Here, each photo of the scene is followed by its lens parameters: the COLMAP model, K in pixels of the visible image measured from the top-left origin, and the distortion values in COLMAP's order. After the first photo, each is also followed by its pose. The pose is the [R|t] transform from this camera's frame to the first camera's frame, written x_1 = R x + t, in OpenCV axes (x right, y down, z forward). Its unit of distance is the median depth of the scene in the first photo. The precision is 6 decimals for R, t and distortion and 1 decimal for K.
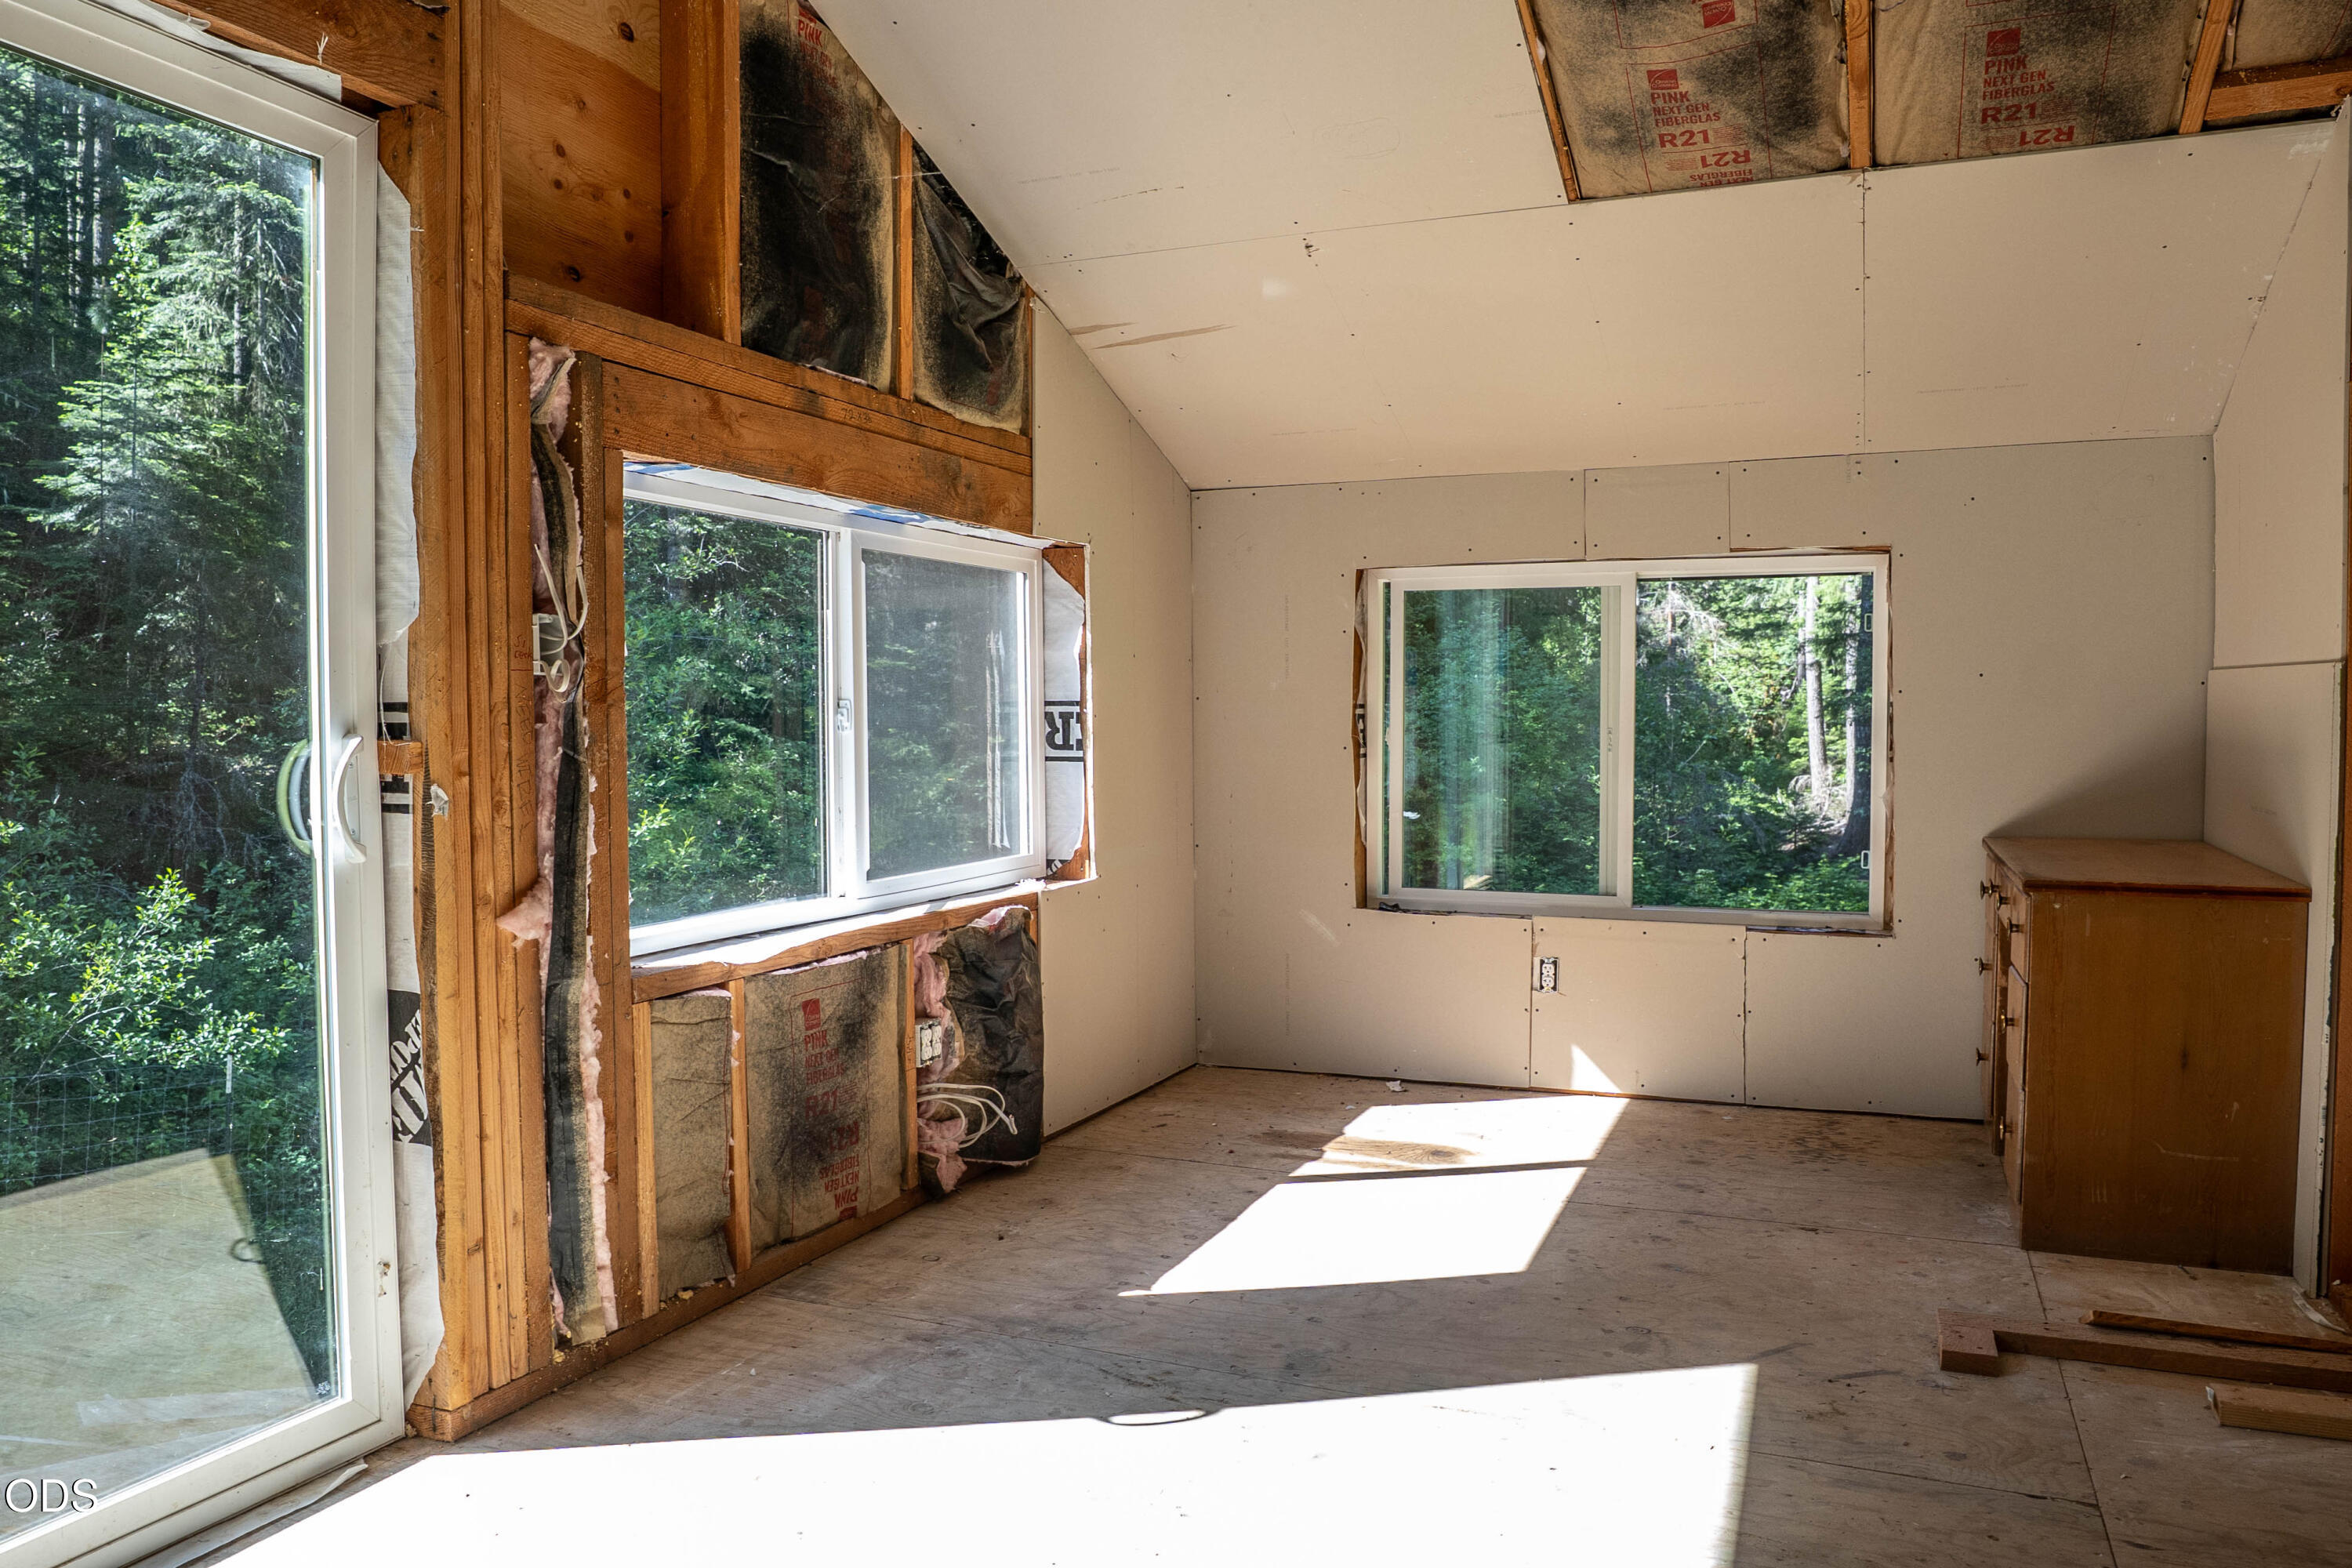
lens RADIAL K [[1662.9, 0, 1180.7], [0, 1662.9, 779.9], [0, 0, 1]] dist [-0.064350, 0.016039]
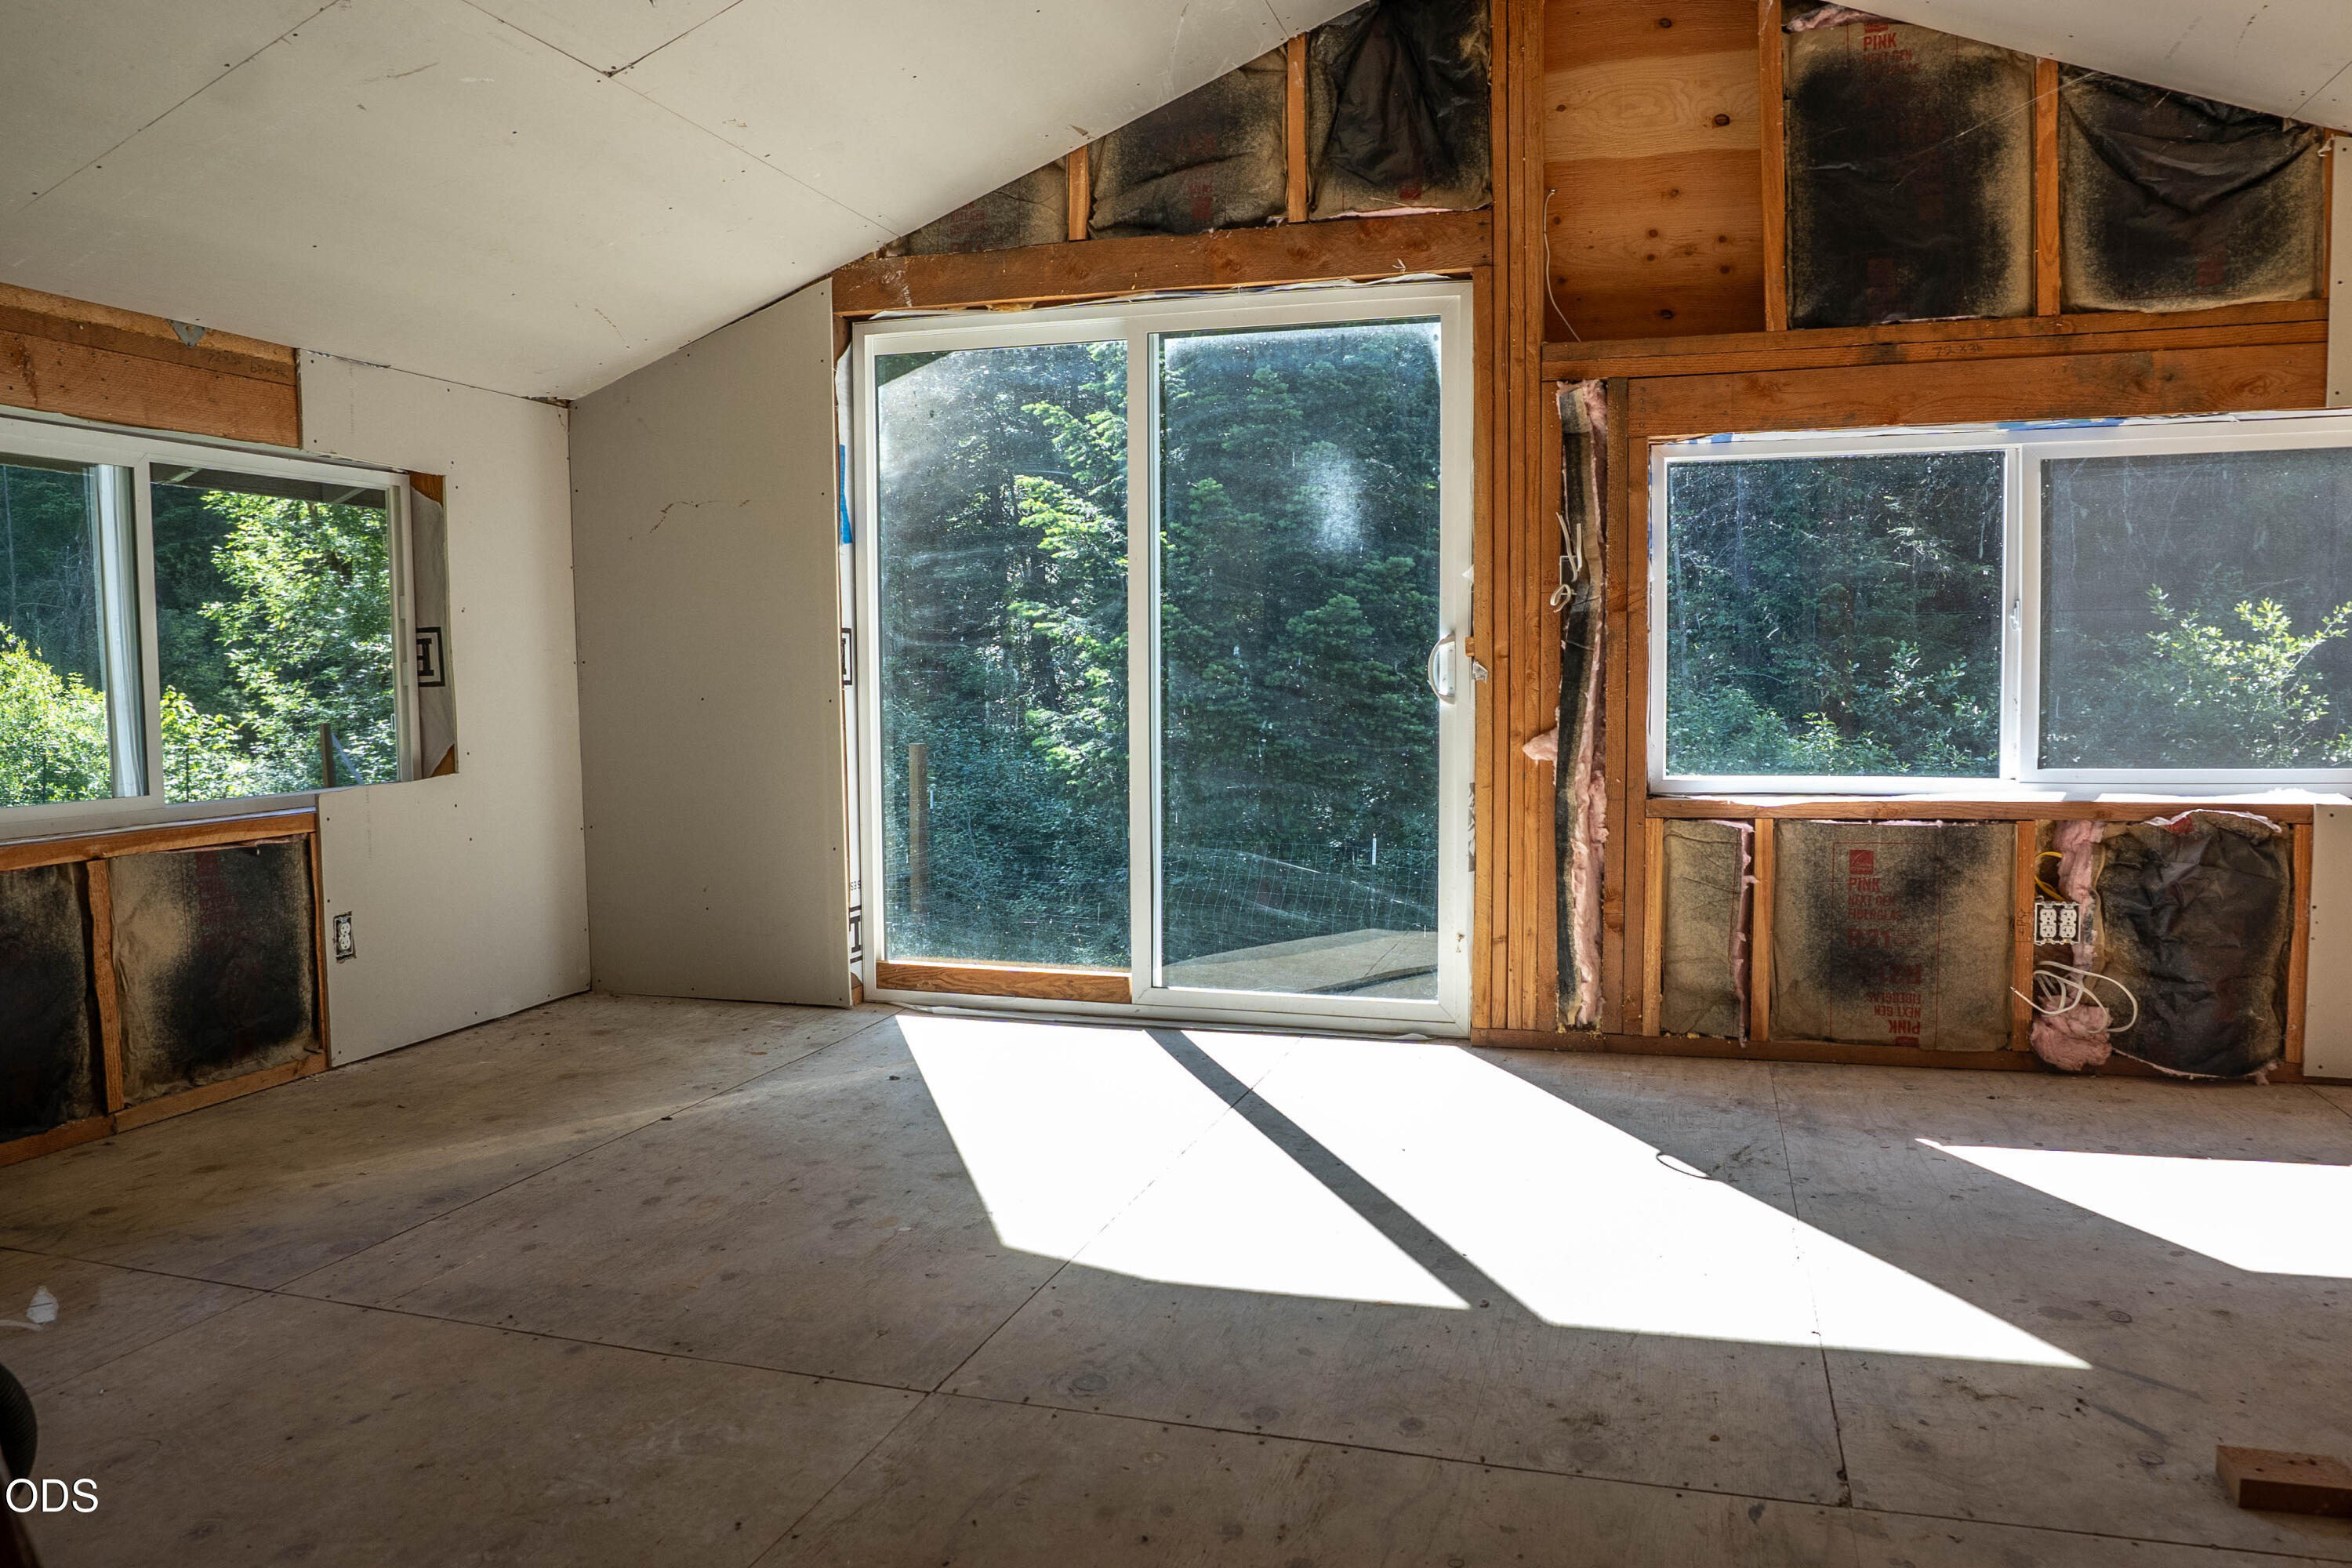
lens RADIAL K [[1662.9, 0, 1182.2], [0, 1662.9, 787.1], [0, 0, 1]] dist [-0.064350, 0.016039]
pose [[0.094214, 0.070590, -0.993046, 0.972344], [-0.024663, 0.997342, 0.068556, 0.016787], [0.995246, 0.018033, 0.095705, 0.406007]]
